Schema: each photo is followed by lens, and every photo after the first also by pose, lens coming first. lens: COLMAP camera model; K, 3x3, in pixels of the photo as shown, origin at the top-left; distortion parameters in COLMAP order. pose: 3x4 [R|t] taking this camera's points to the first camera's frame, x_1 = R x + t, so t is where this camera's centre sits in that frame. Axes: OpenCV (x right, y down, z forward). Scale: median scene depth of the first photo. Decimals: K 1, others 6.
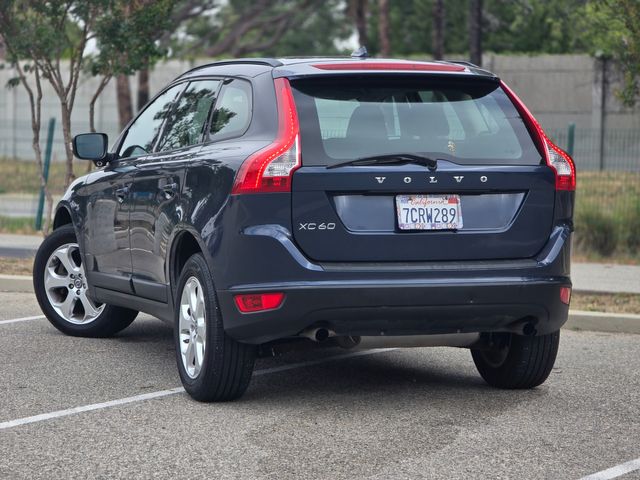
lens RADIAL K [[2172.5, 0, 320.0], [0, 2172.5, 240.0], [0, 0, 1]] dist [0.401666, -0.038421]
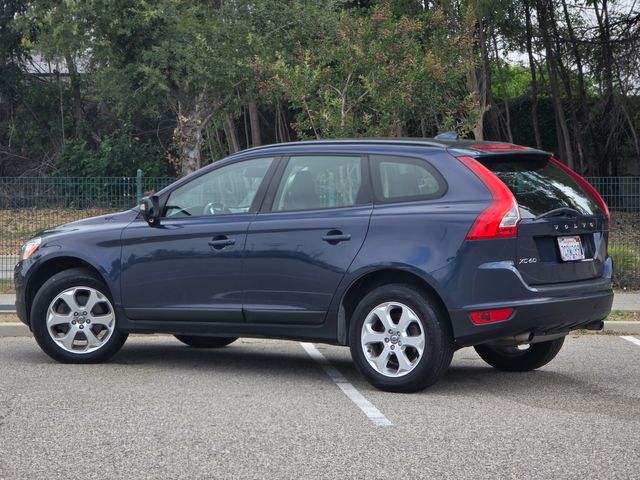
lens RADIAL K [[2172.5, 0, 320.0], [0, 2172.5, 240.0], [0, 0, 1]] dist [0.401666, -0.038421]
pose [[0.791318, -0.031820, 0.610577, -0.961512], [0.039438, 0.999222, 0.000961, -0.026094], [-0.610132, 0.023320, 0.791957, -0.052885]]
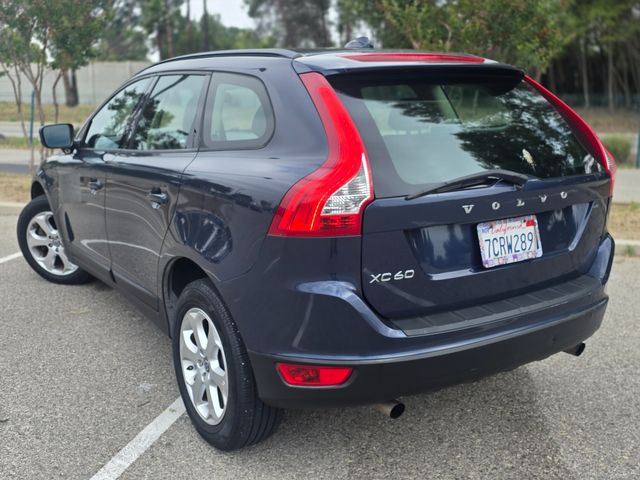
lens RADIAL K [[680.8, 0, 313.4], [0, 680.8, 237.7], [0, 0, 1]] dist [0.075065, -0.026536]
pose [[0.968824, -0.065452, 0.238948, -0.080871], [0.025205, 0.985507, 0.167754, -0.057961], [-0.246465, -0.156502, 0.956432, 0.764656]]
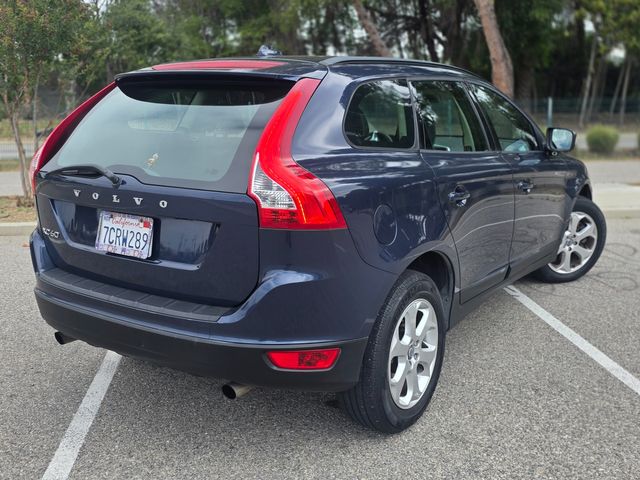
lens RADIAL K [[680.8, 0, 313.4], [0, 680.8, 237.7], [0, 0, 1]] dist [0.075065, -0.026536]
pose [[0.605829, 0.157394, -0.779871, 0.307623], [-0.046008, 0.985527, 0.163159, -0.059217], [0.794264, -0.062966, 0.604301, 0.883442]]
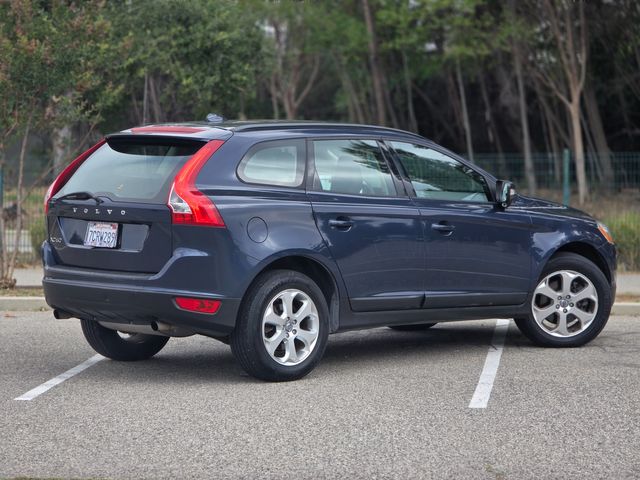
lens RADIAL K [[2172.5, 0, 320.0], [0, 2172.5, 240.0], [0, 0, 1]] dist [0.401666, -0.038421]
pose [[0.425730, 0.046563, -0.903651, 1.365500], [-0.062624, 0.997797, 0.021911, -0.048320], [0.902681, 0.047262, 0.427708, 0.519628]]
